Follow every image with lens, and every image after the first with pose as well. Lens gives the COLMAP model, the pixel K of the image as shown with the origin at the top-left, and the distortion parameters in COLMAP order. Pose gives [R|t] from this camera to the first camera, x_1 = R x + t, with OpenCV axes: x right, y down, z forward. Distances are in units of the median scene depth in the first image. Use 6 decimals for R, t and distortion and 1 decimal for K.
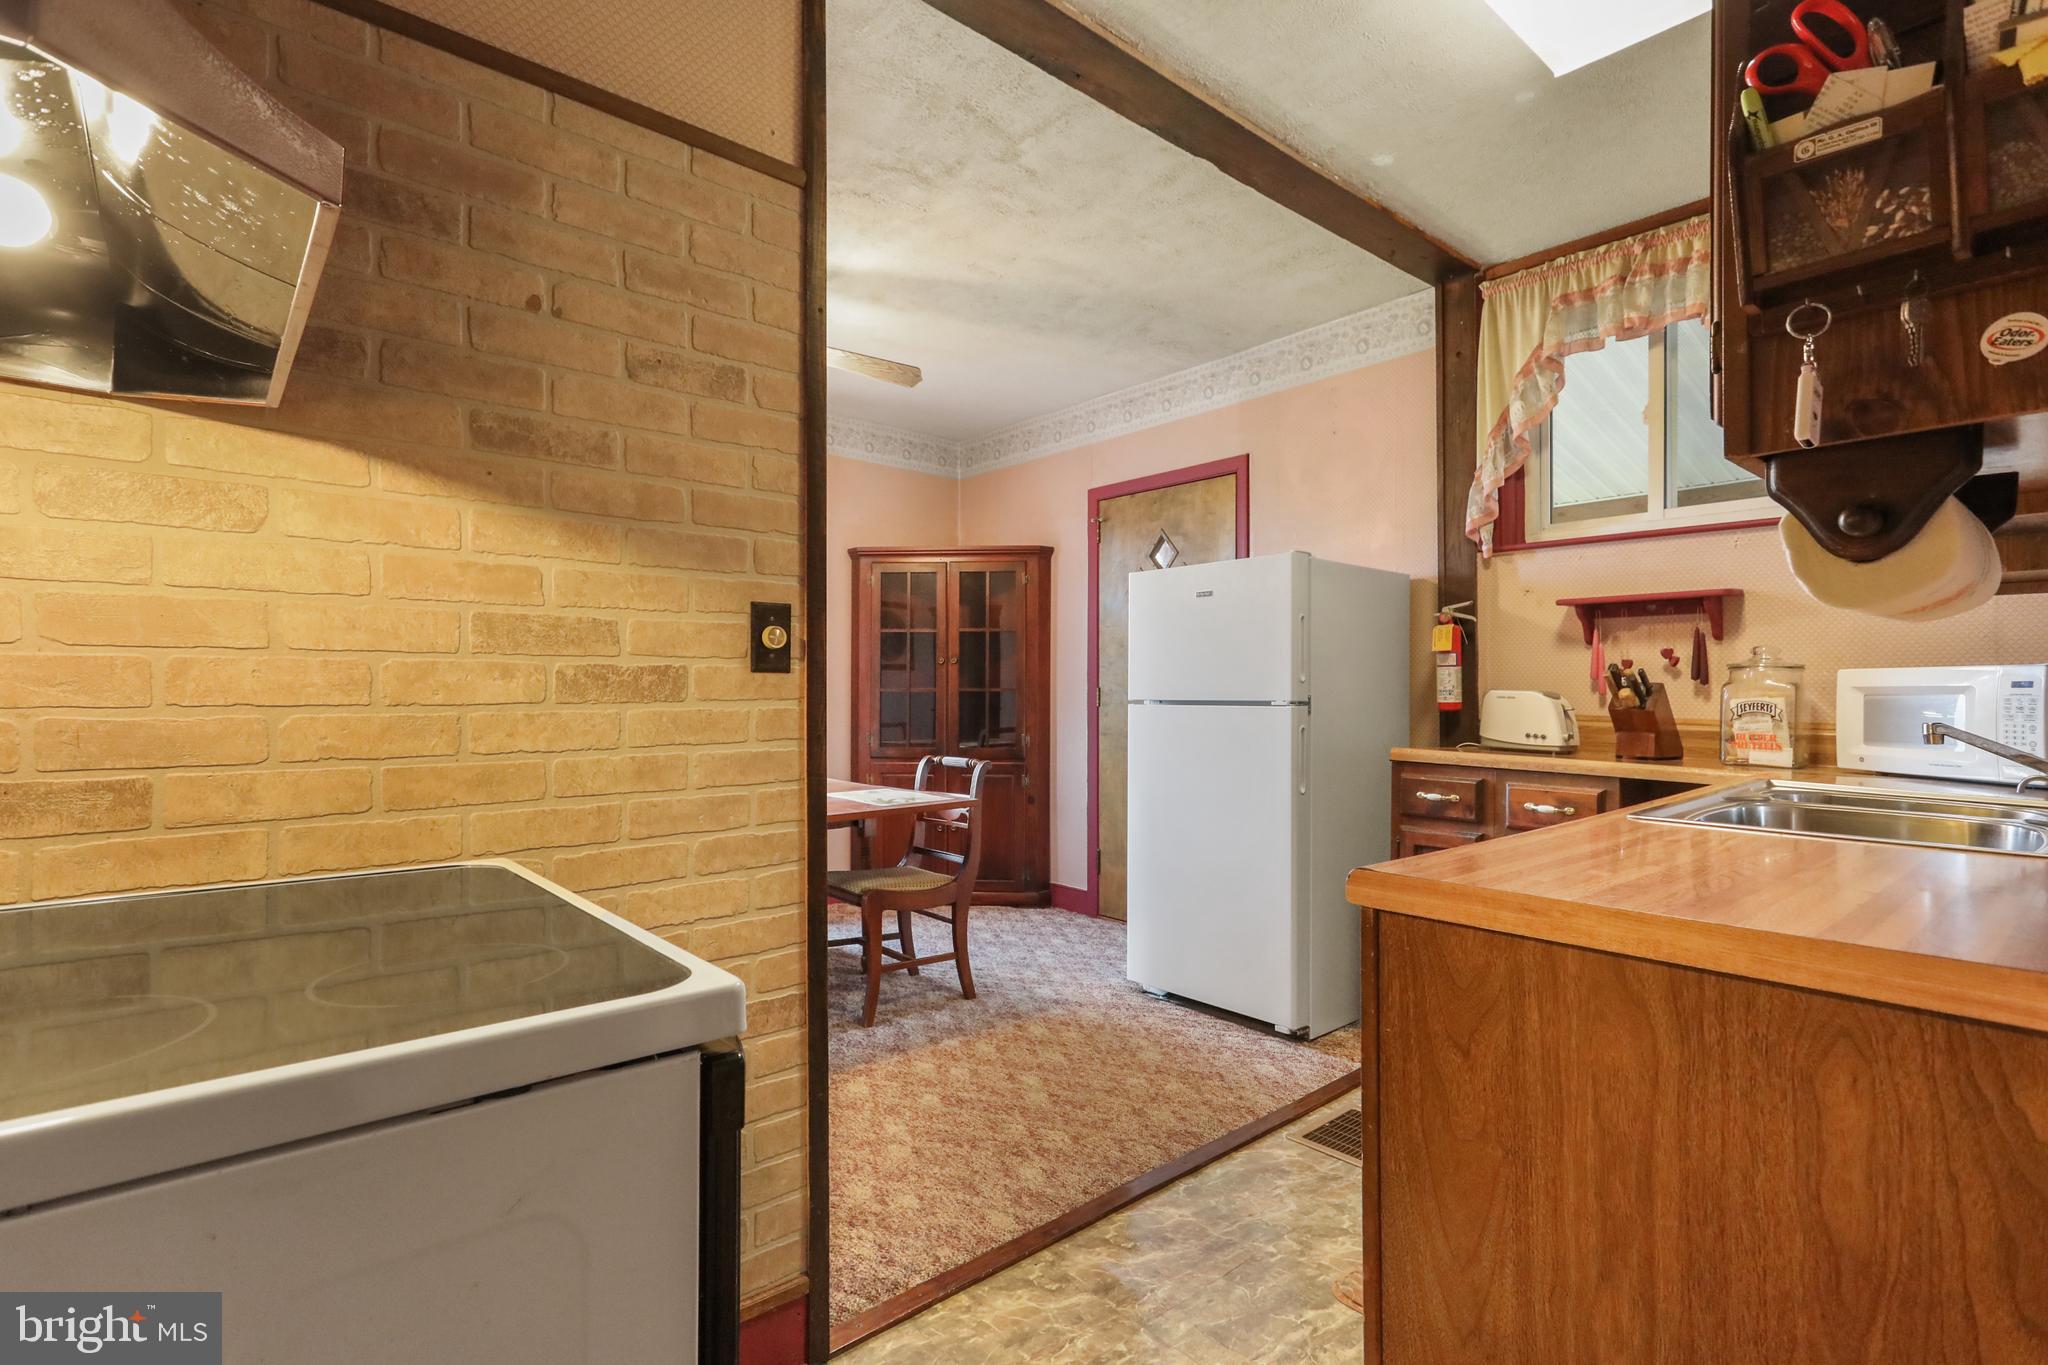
lens RADIAL K [[972.8, 0, 1020.1], [0, 972.8, 676.5], [0, 0, 1]] dist [0.017026, 0.000462]
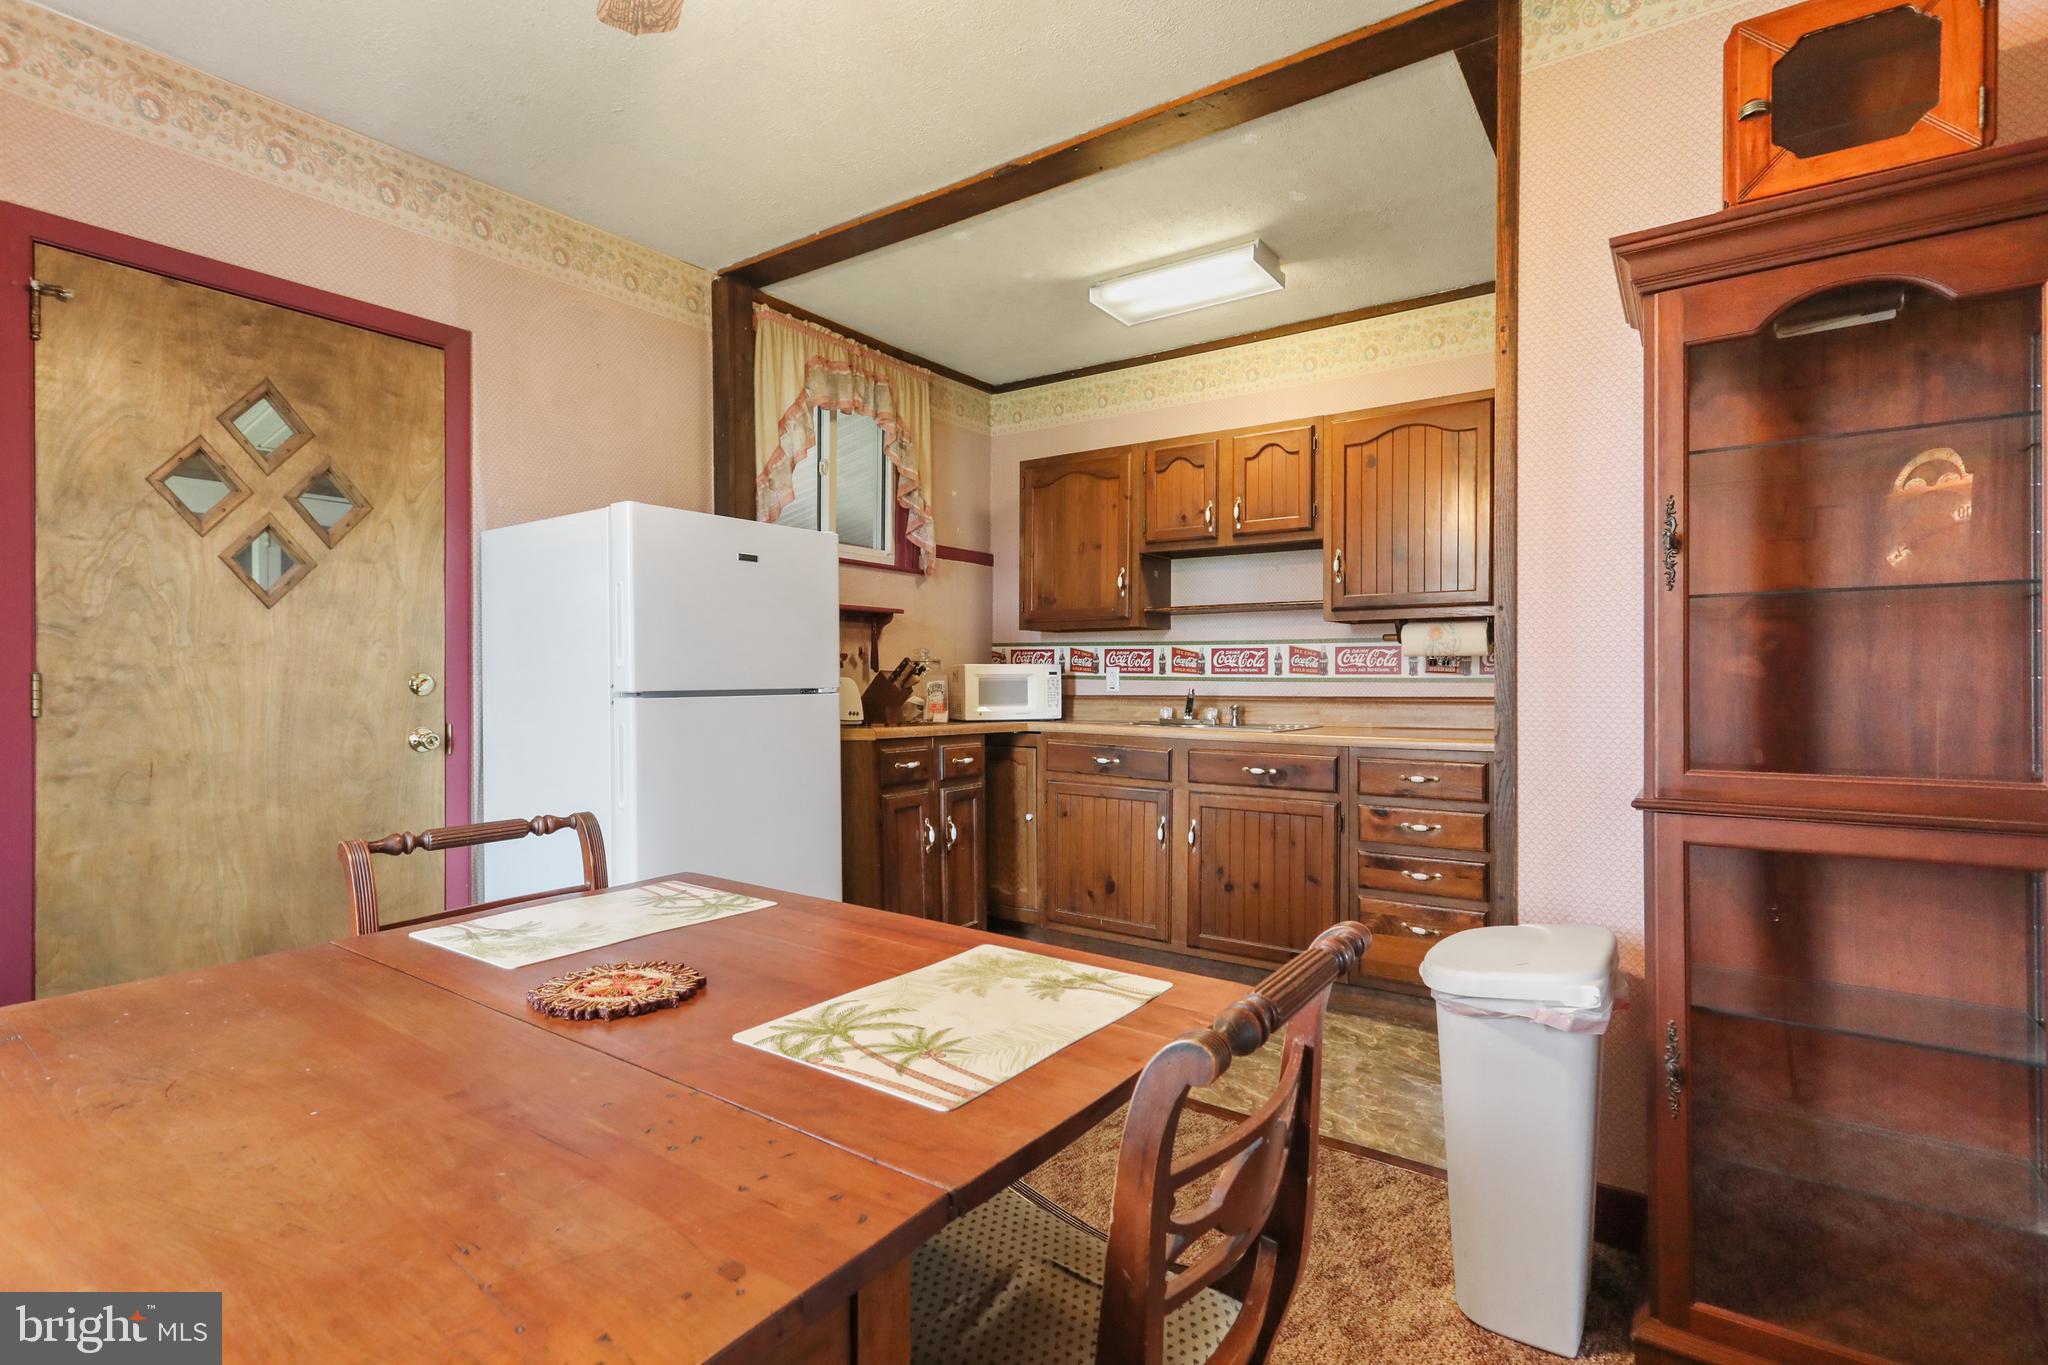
lens RADIAL K [[972.8, 0, 1020.1], [0, 972.8, 676.5], [0, 0, 1]] dist [0.017026, 0.000462]
pose [[-0.245024, 0.000106, 0.969517, -0.773691], [-0.011007, 0.999935, -0.002891, 0.016150], [-0.969455, -0.011380, -0.245007, 1.166734]]
